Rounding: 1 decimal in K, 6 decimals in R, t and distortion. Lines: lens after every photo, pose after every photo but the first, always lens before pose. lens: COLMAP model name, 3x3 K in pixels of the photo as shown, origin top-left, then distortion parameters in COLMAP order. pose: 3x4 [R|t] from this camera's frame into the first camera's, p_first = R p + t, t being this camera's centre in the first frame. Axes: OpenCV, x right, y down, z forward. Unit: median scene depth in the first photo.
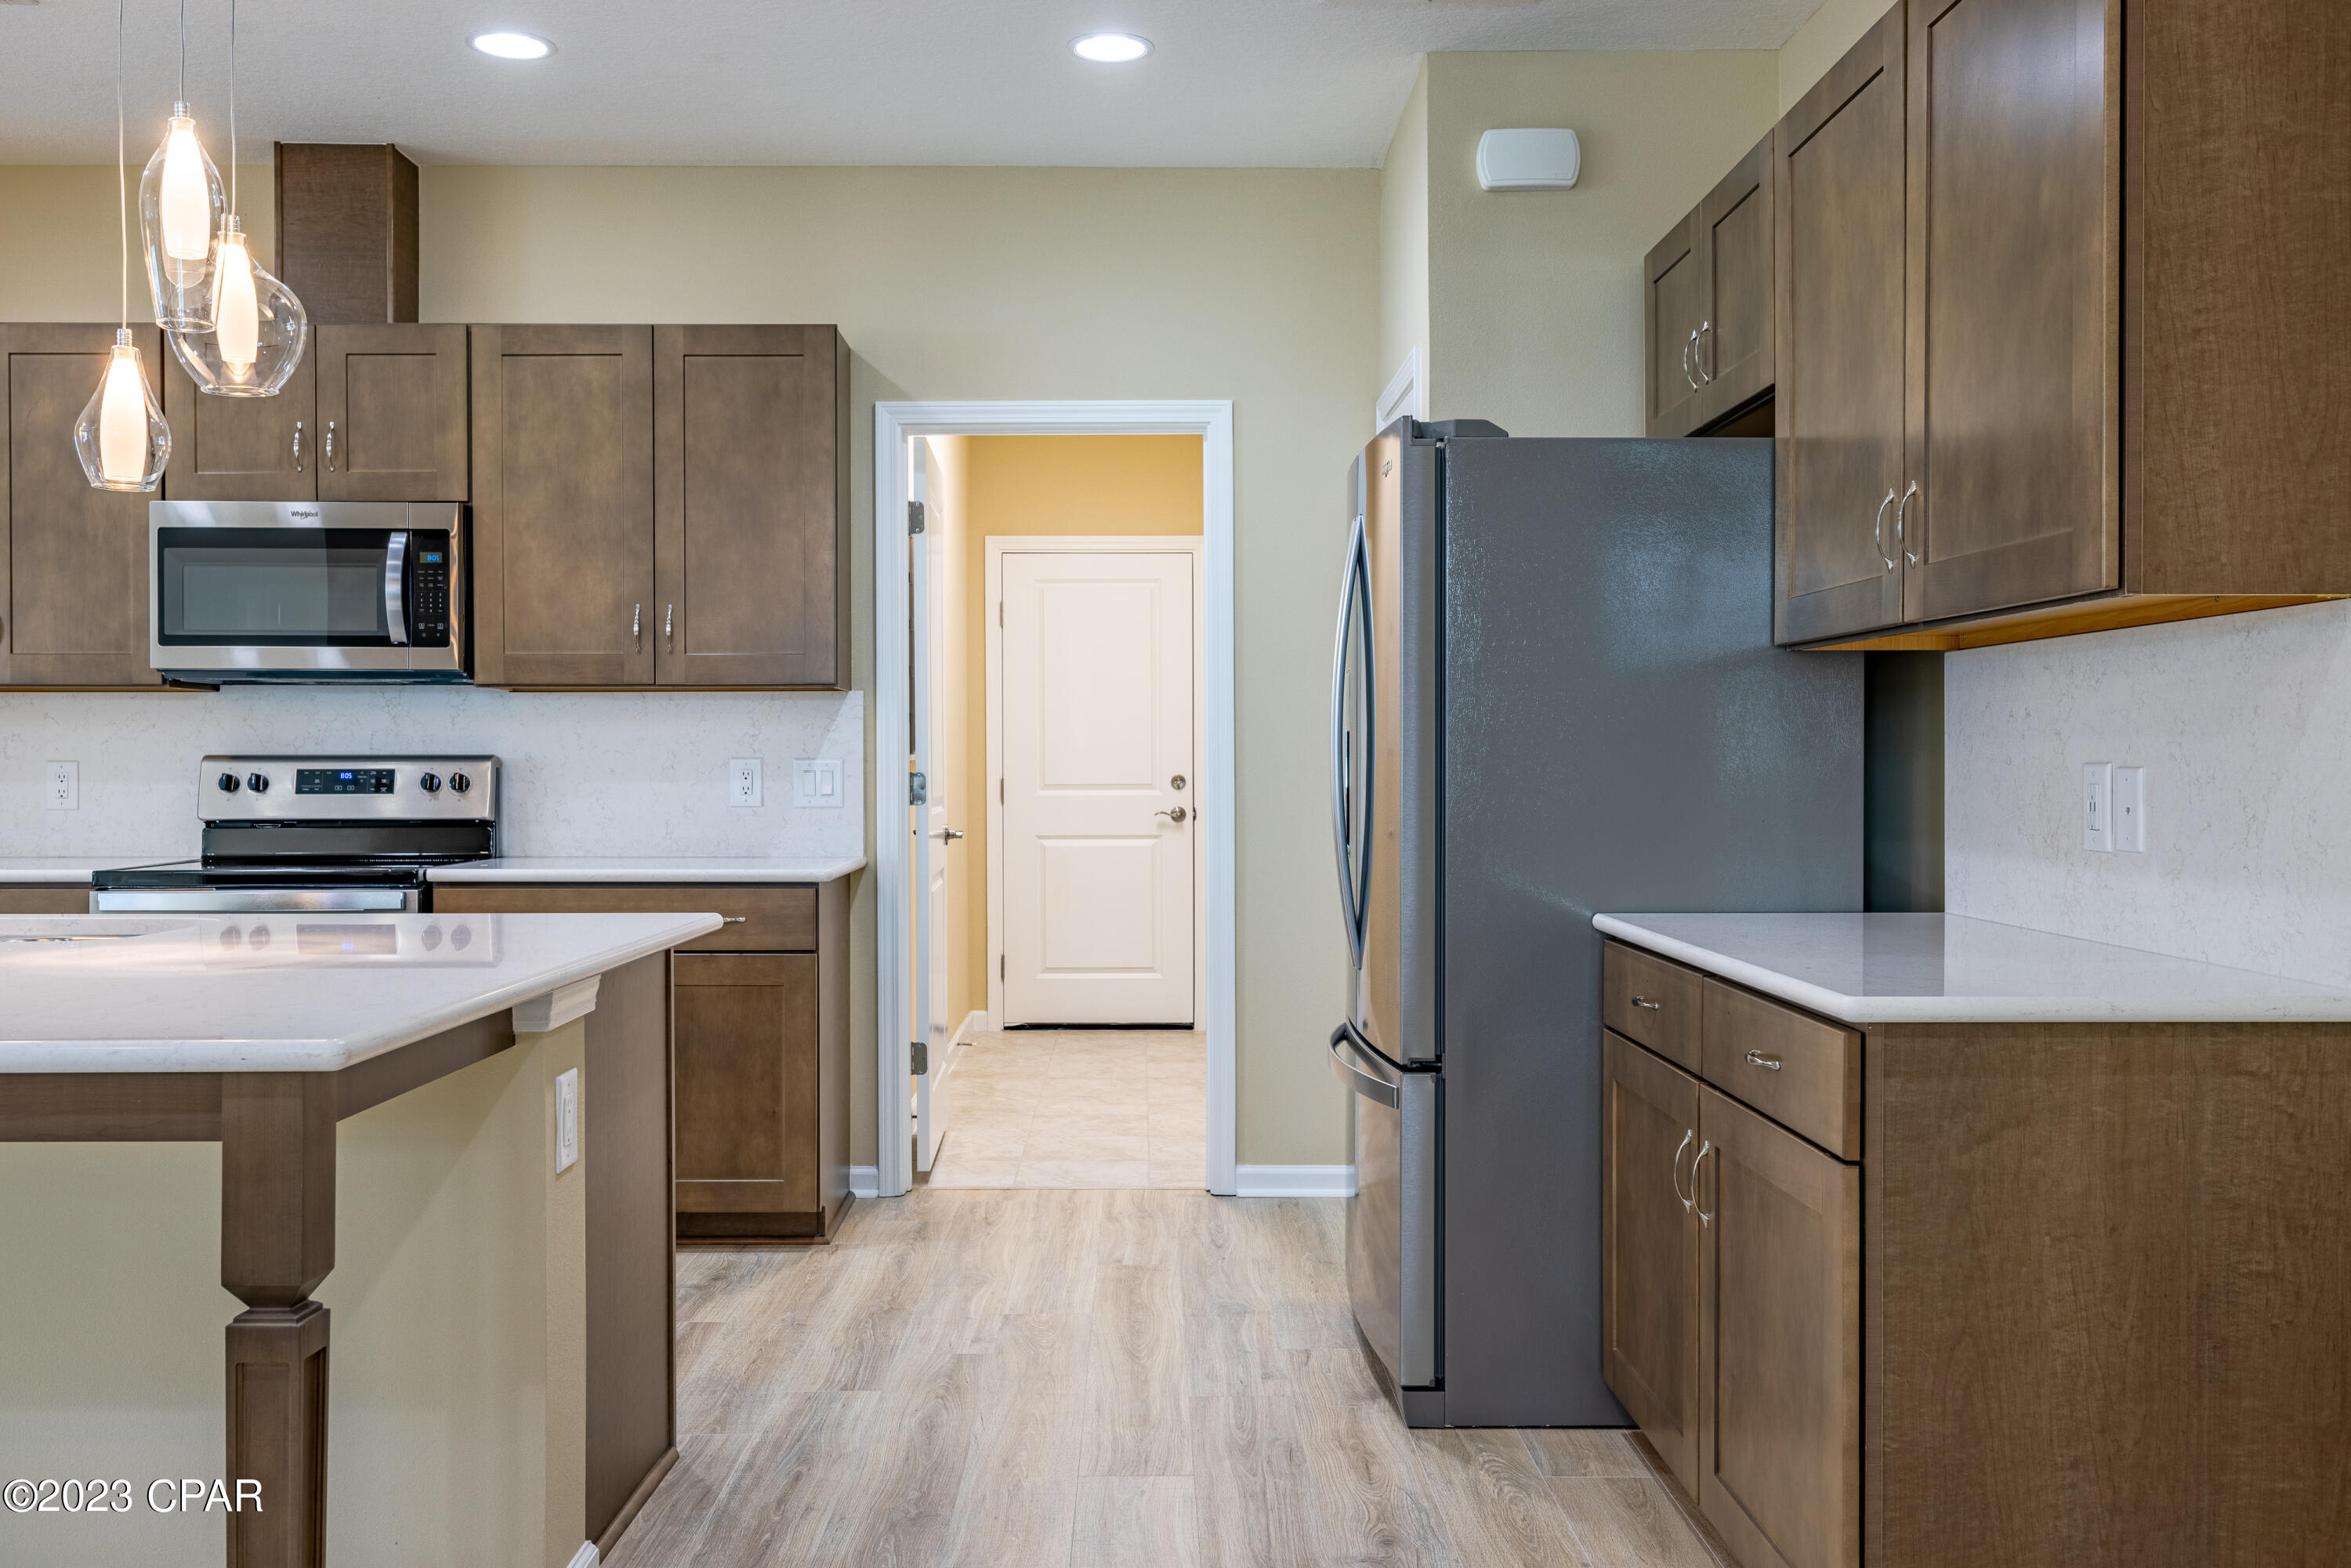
lens RADIAL K [[1959.0, 0, 1143.0], [0, 1959.0, 772.9], [0, 0, 1]] dist [0.007929, 0.001980]
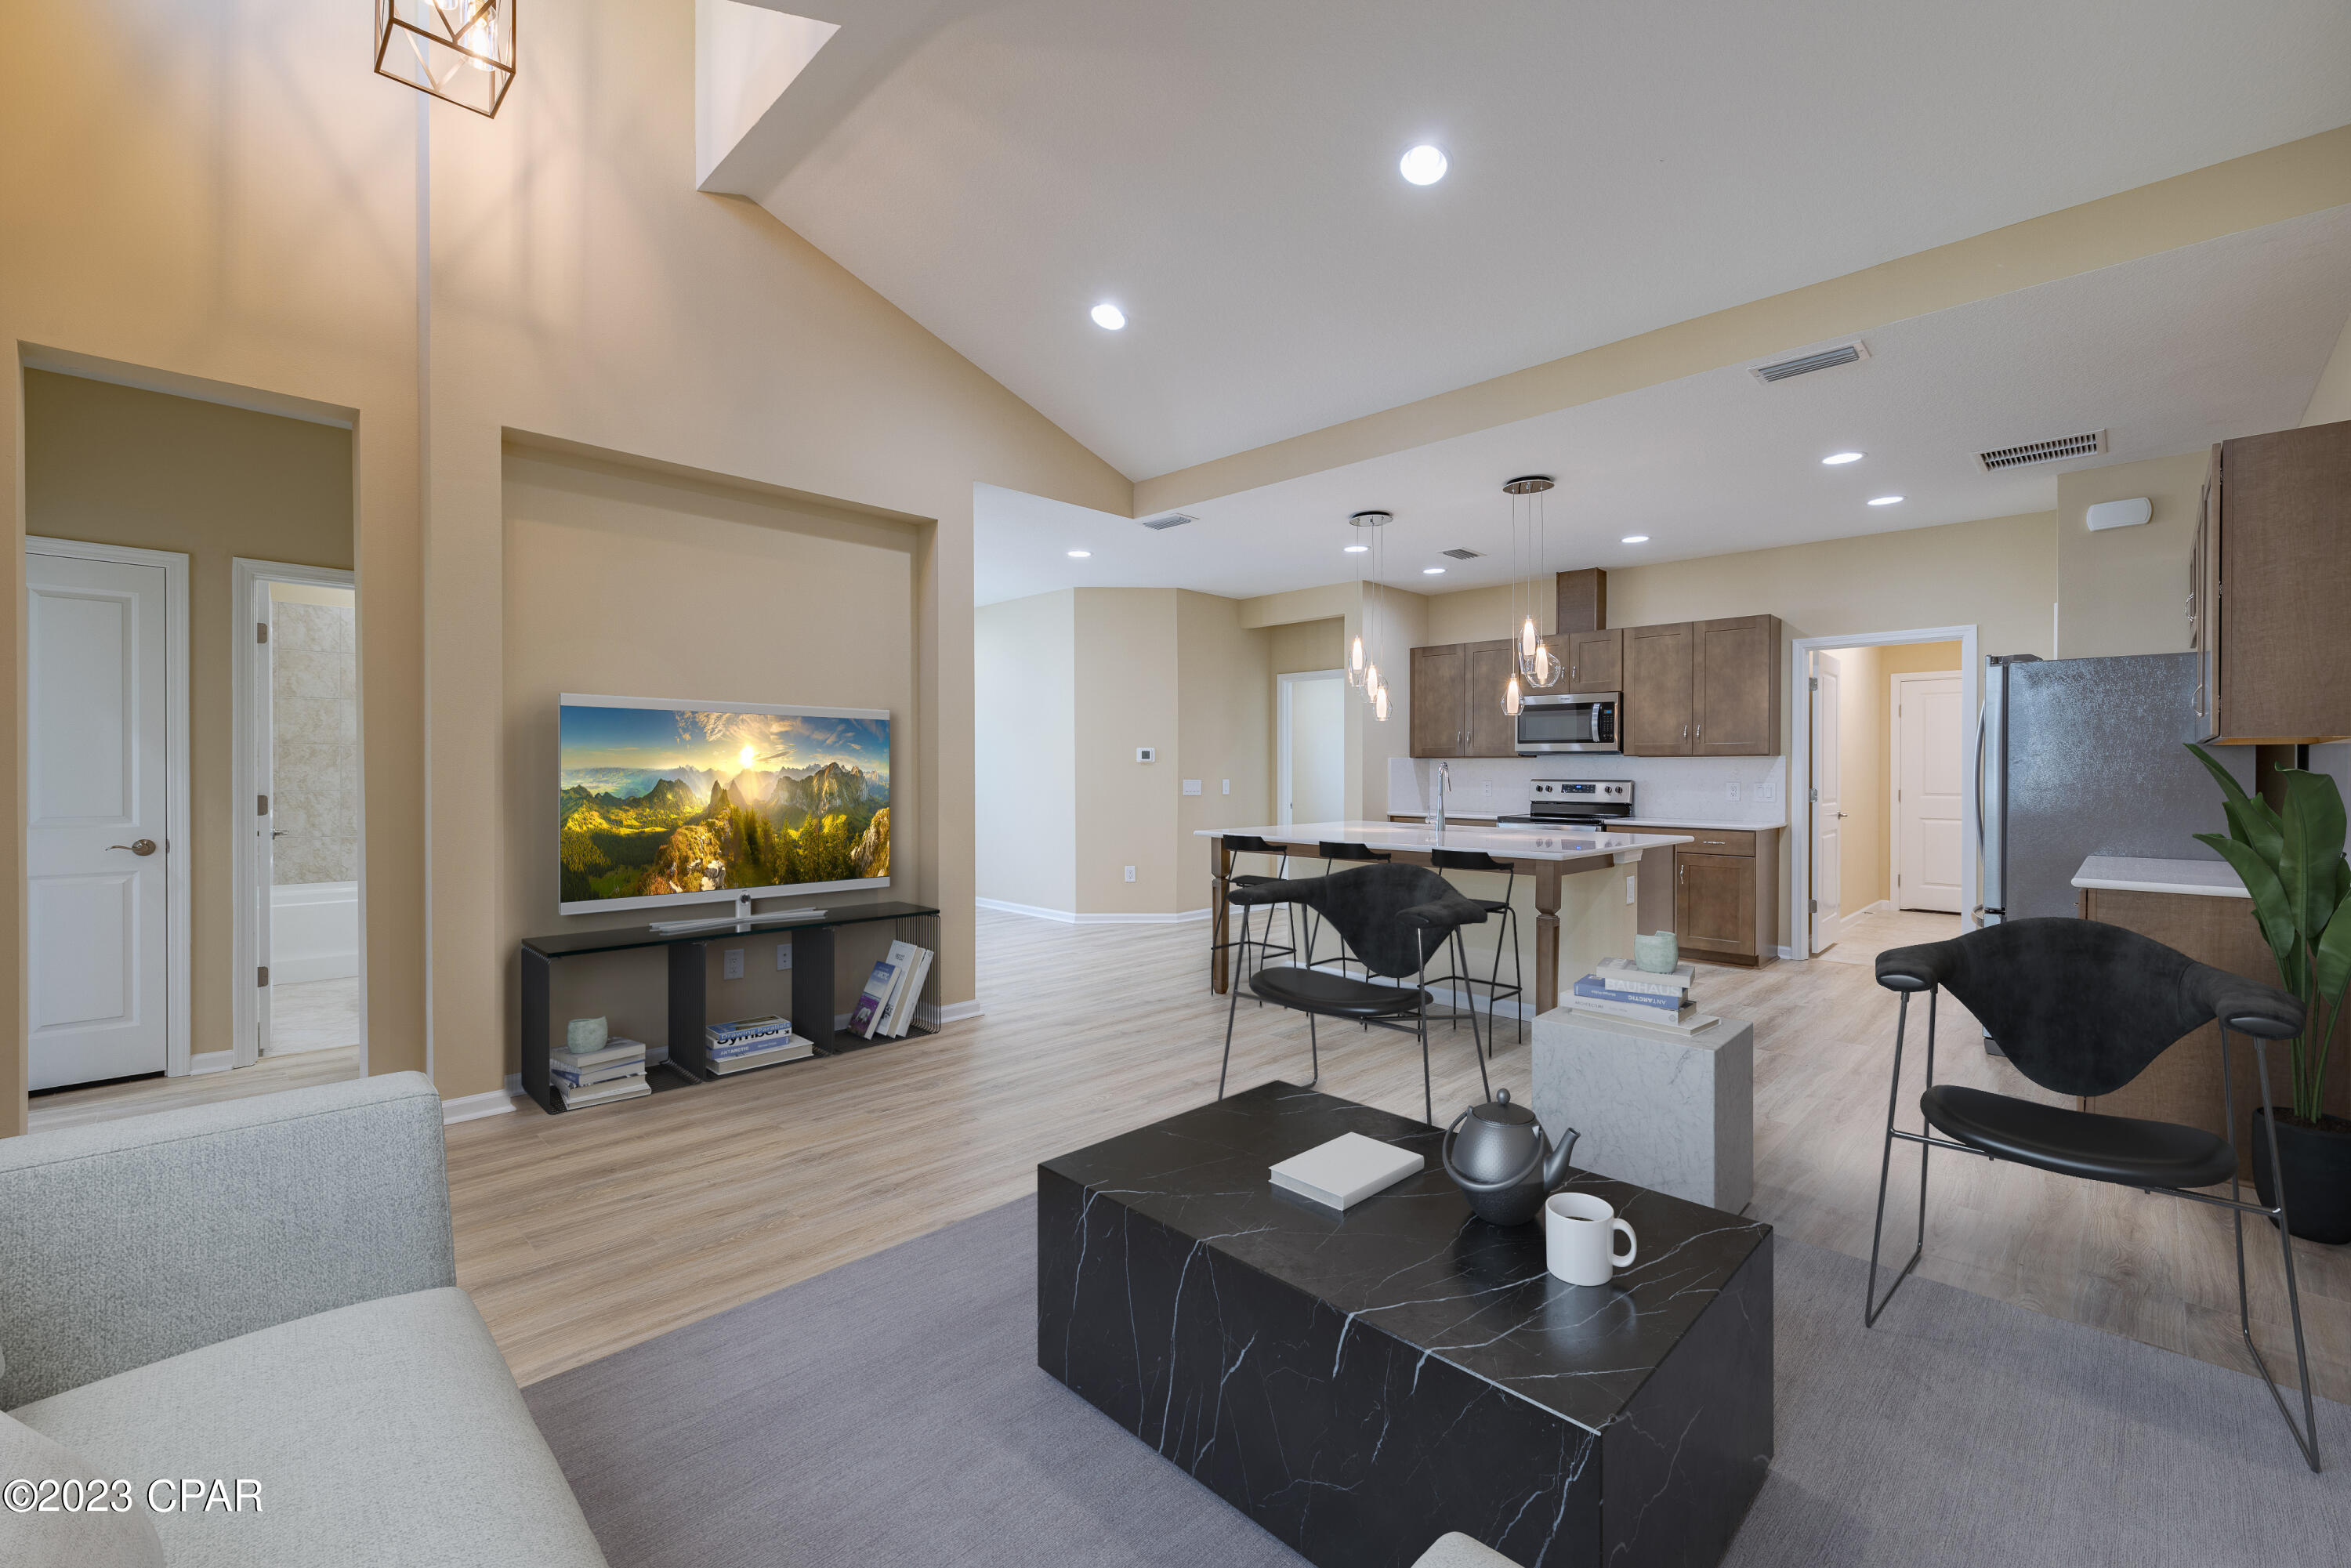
lens RADIAL K [[985.5, 0, 1163.9], [0, 985.5, 776.5], [0, 0, 1]] dist [0.000597, -0.000122]
pose [[0.695570, 0.008549, -0.718407, 0.220124], [-0.008243, 0.999958, 0.003919, -0.014697], [0.718411, 0.003196, 0.695612, -0.466614]]
